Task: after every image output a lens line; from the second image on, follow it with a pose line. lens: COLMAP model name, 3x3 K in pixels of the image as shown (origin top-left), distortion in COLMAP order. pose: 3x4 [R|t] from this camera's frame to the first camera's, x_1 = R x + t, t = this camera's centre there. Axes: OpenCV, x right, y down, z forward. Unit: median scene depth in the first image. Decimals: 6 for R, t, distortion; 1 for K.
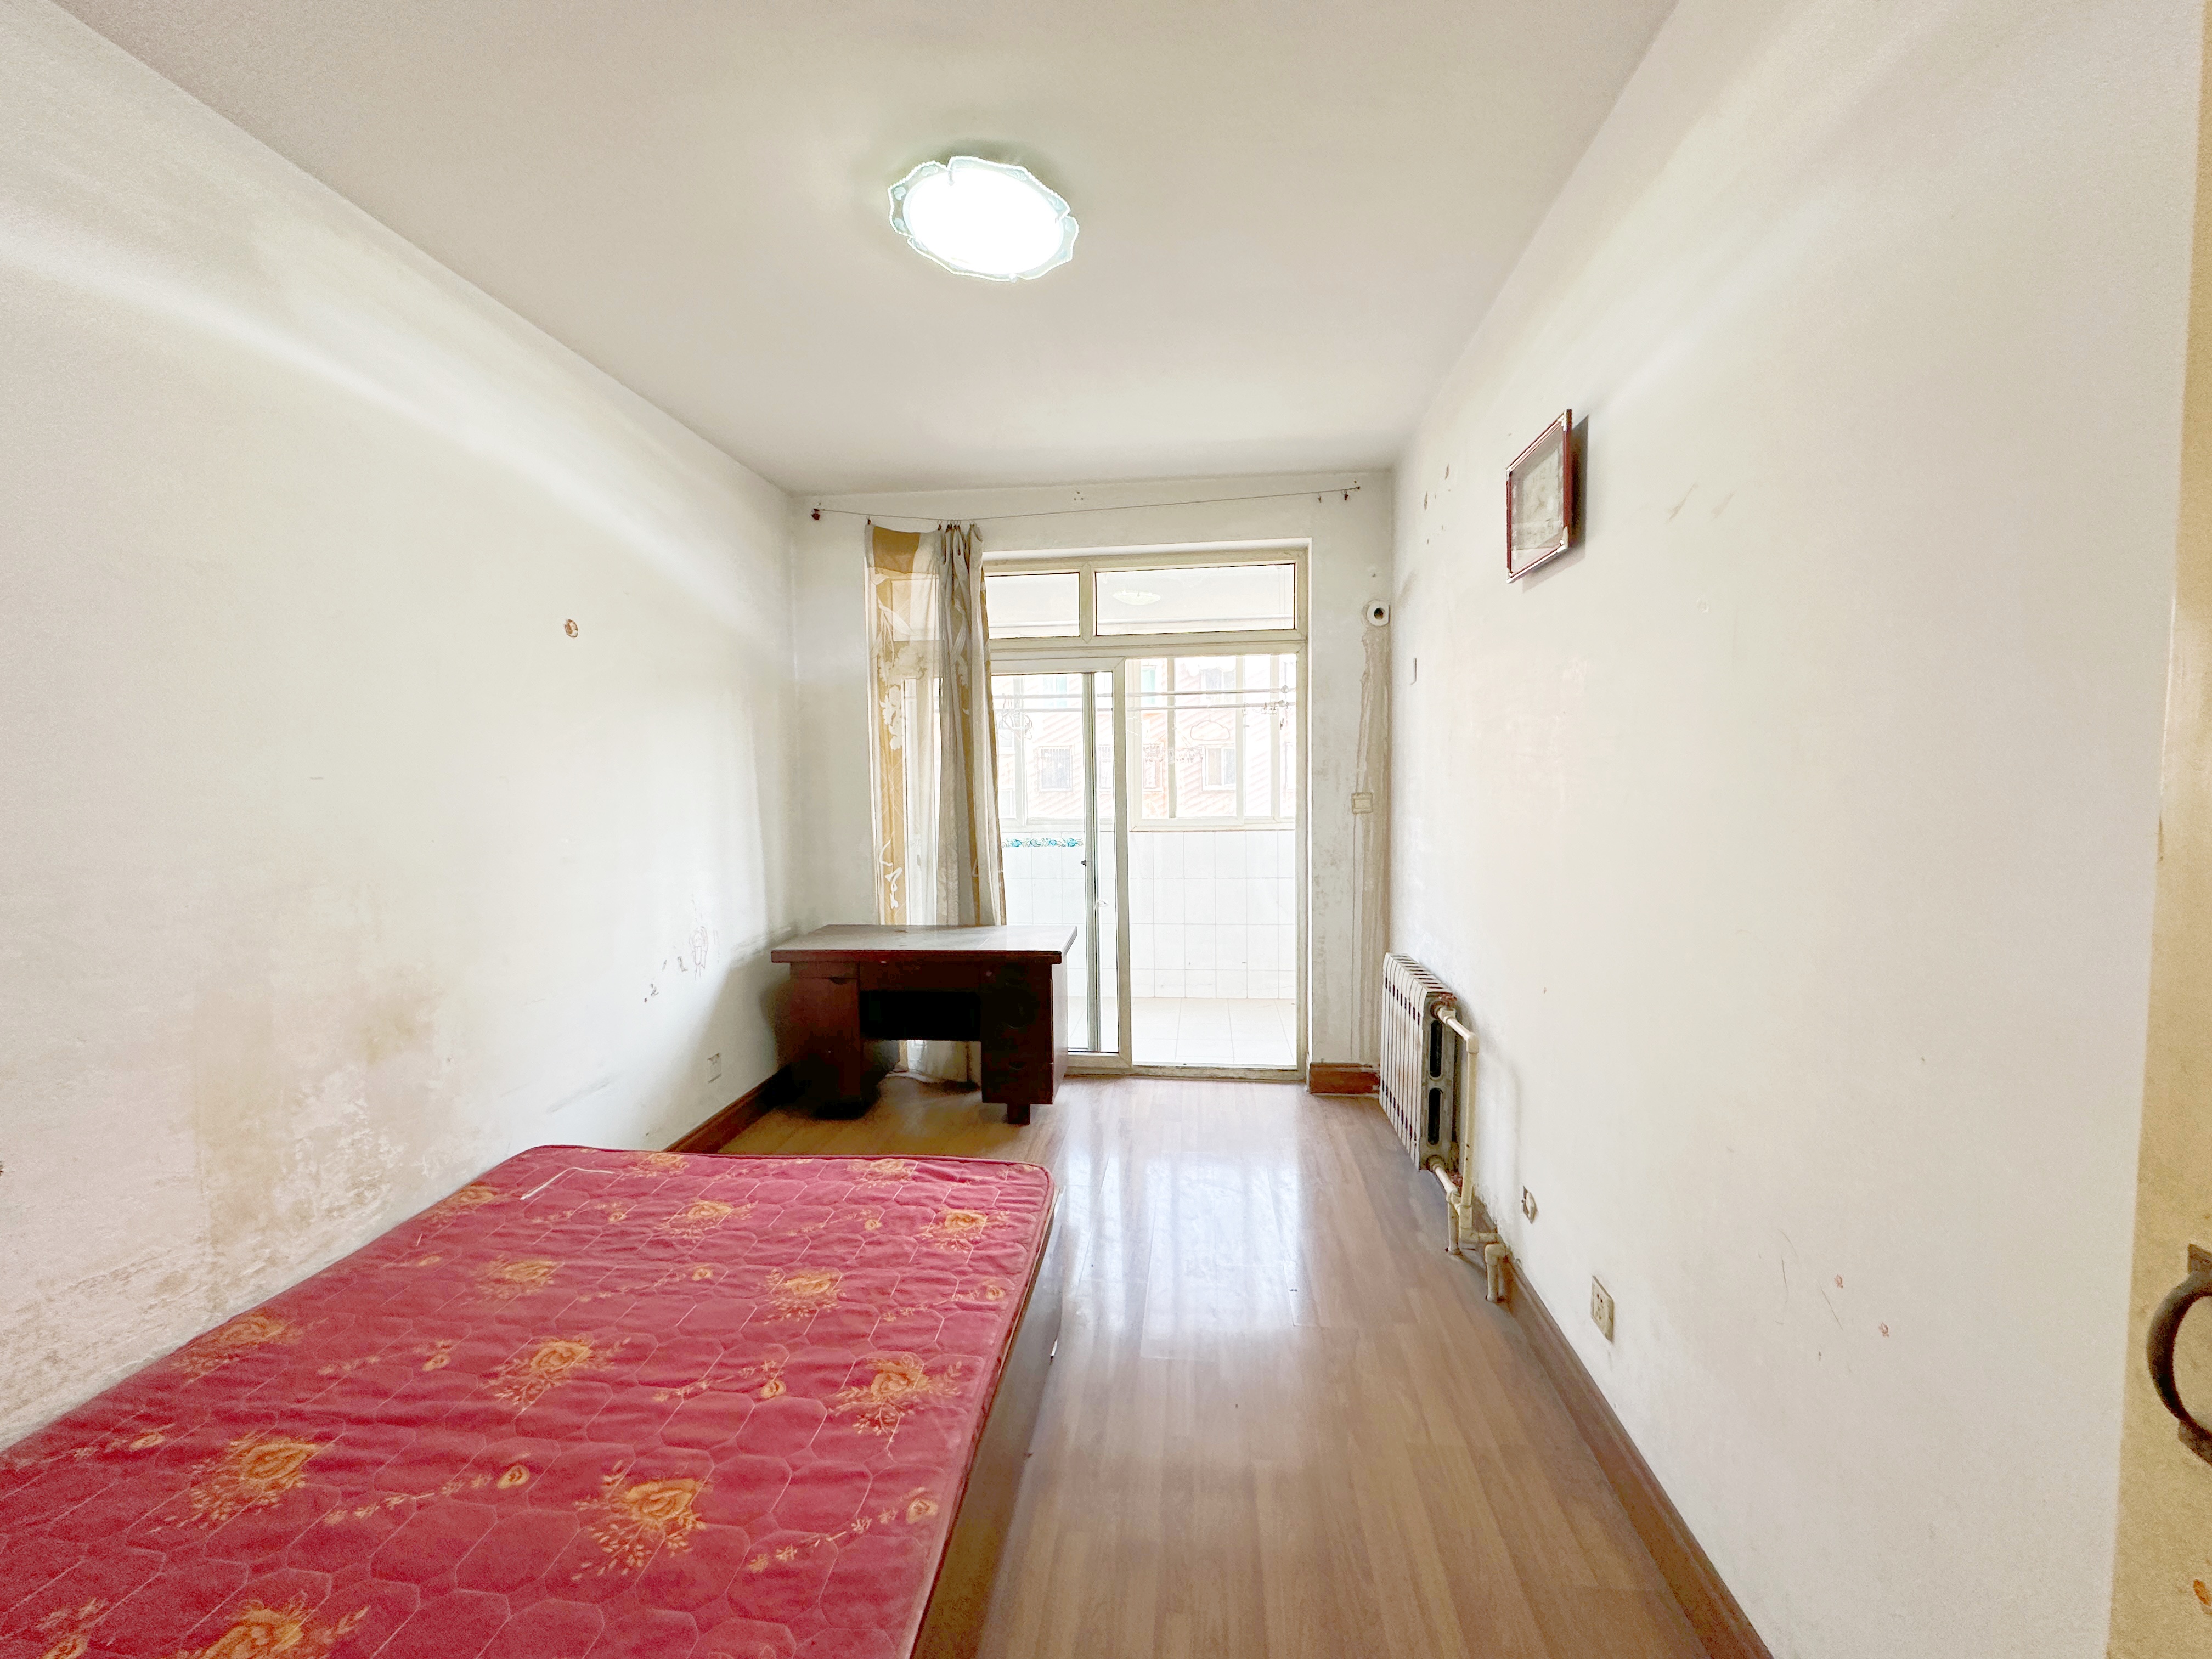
lens RADIAL K [[883.5, 0, 1108.8], [0, 883.5, 833.9], [0, 0, 1]] dist [0.007932, -0.000199]
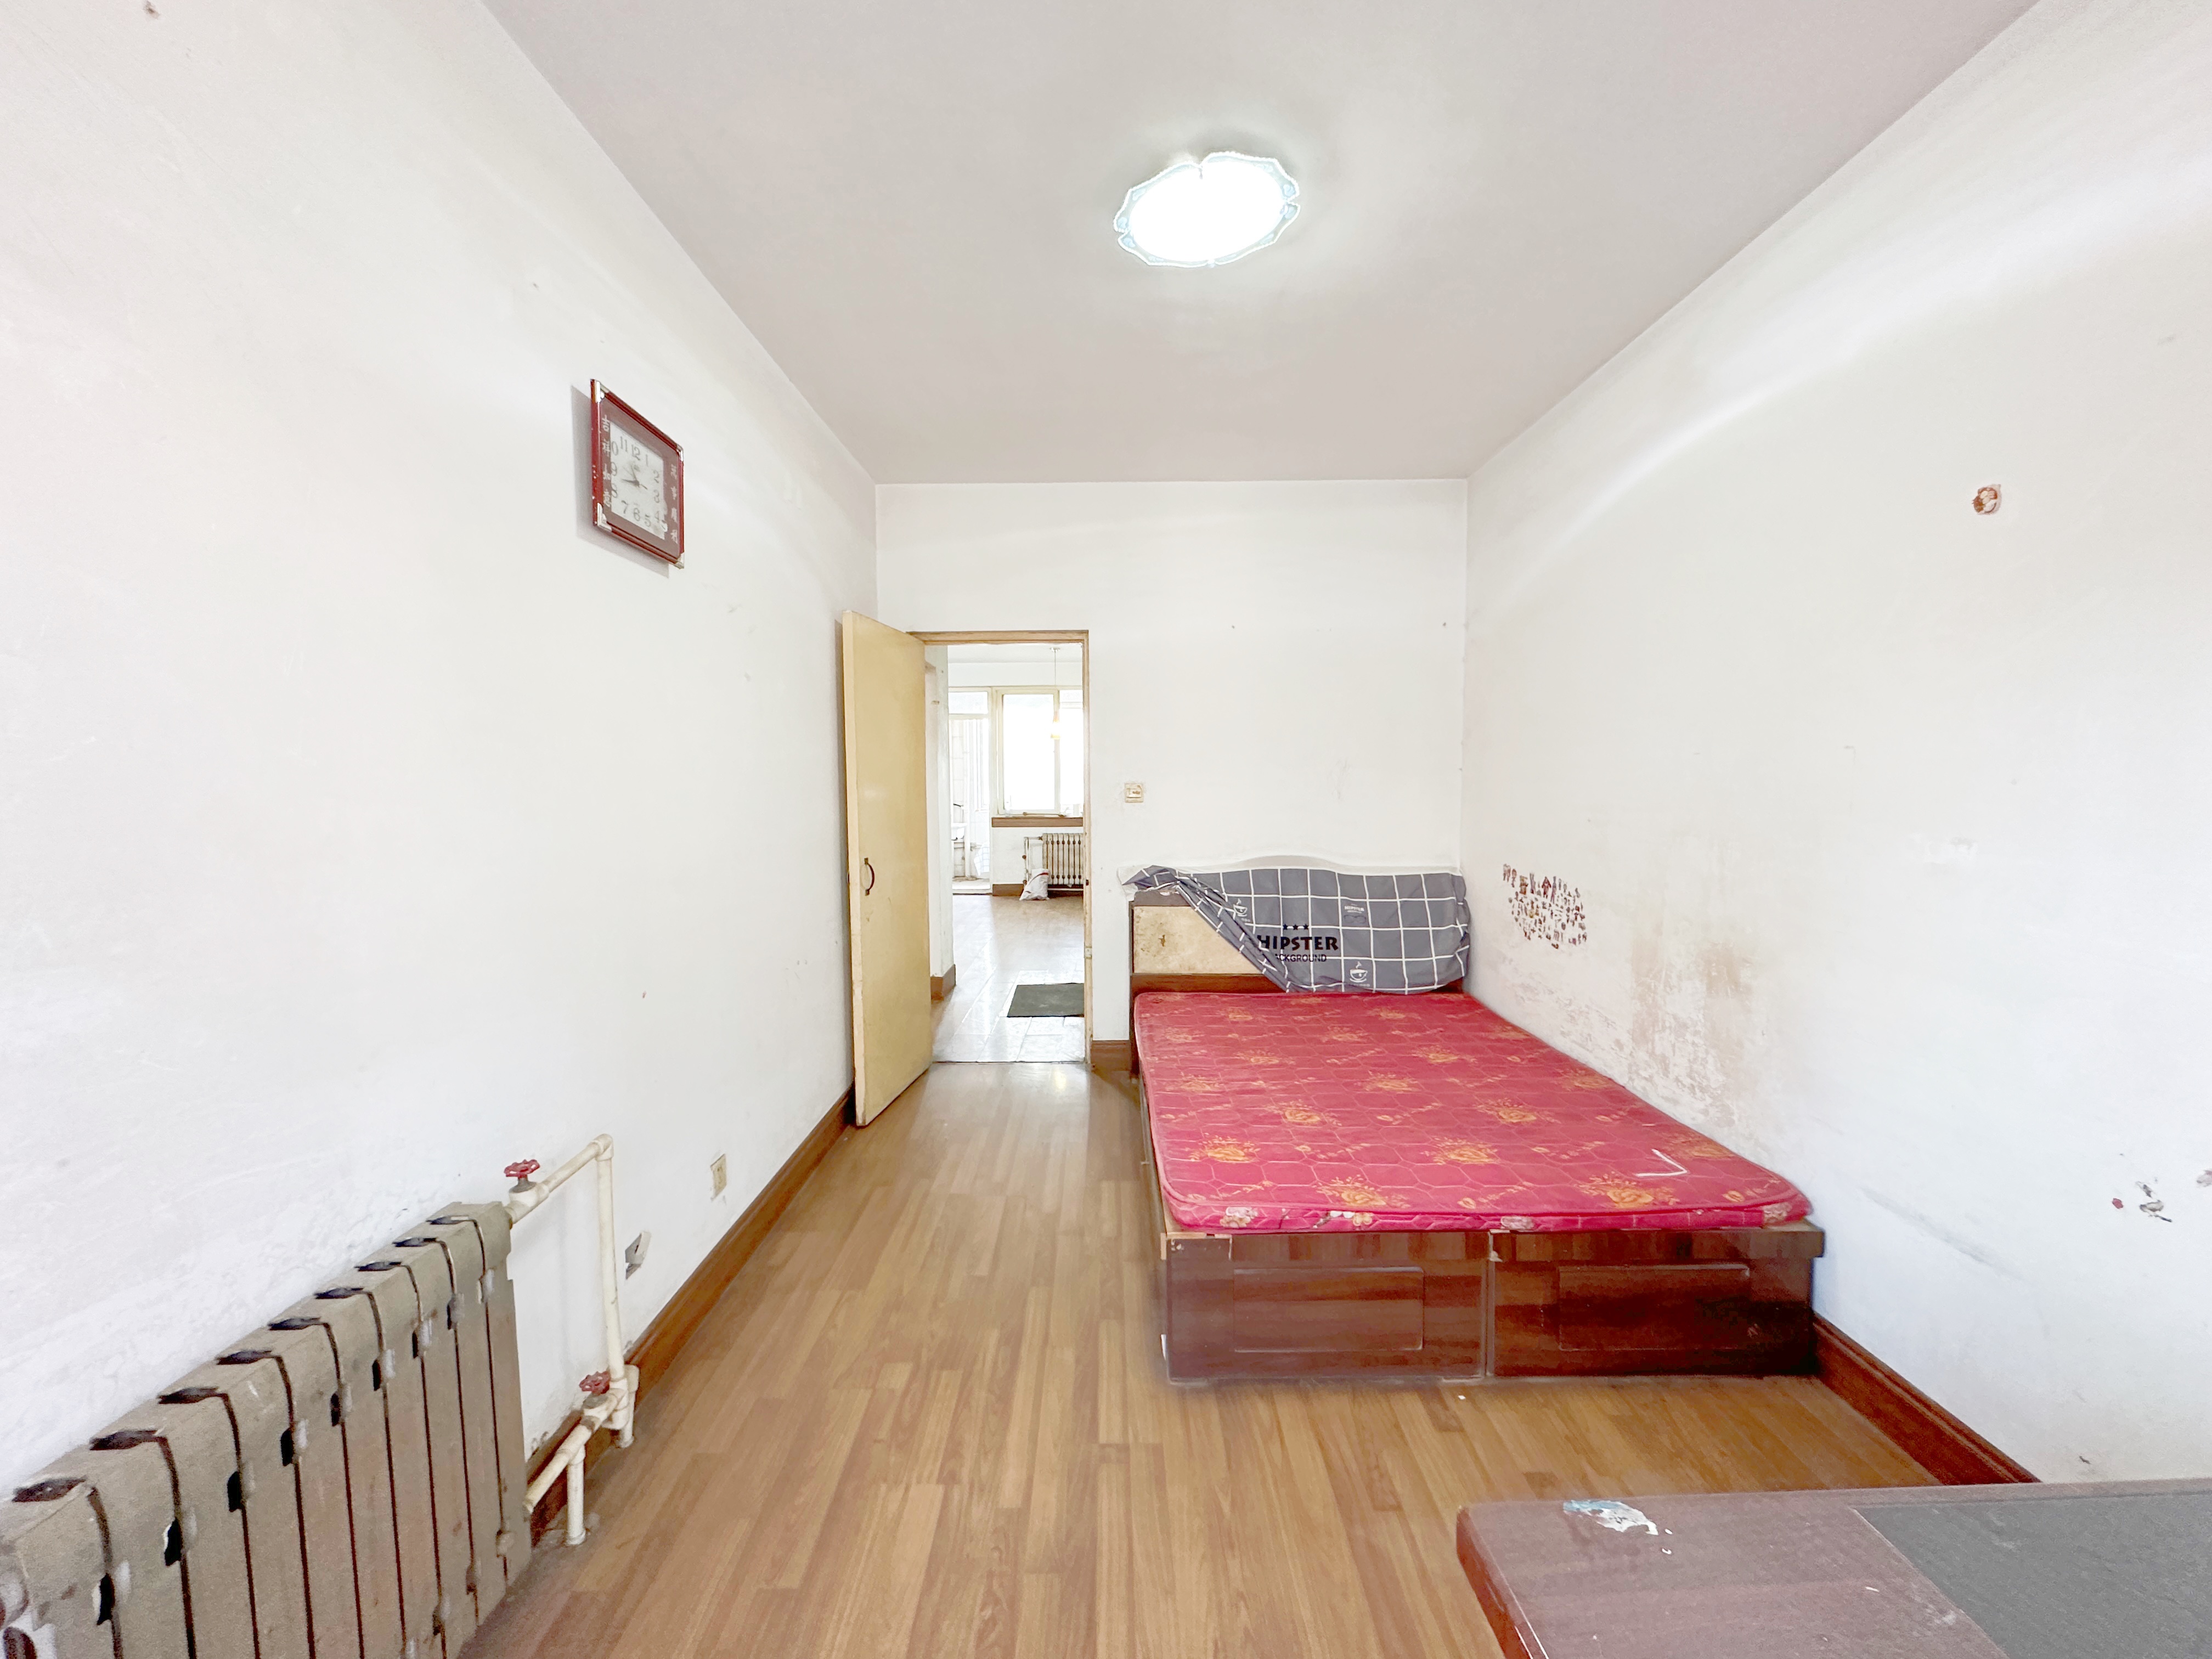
lens RADIAL K [[883.5, 0, 1109.6], [0, 883.5, 834.9], [0, 0, 1]] dist [0.007932, -0.000199]
pose [[-0.994118, 0.020931, -0.106259, 0.105296], [0.006678, 0.991127, 0.132753, -0.122970], [0.108095, 0.131263, -0.985437, 2.204111]]
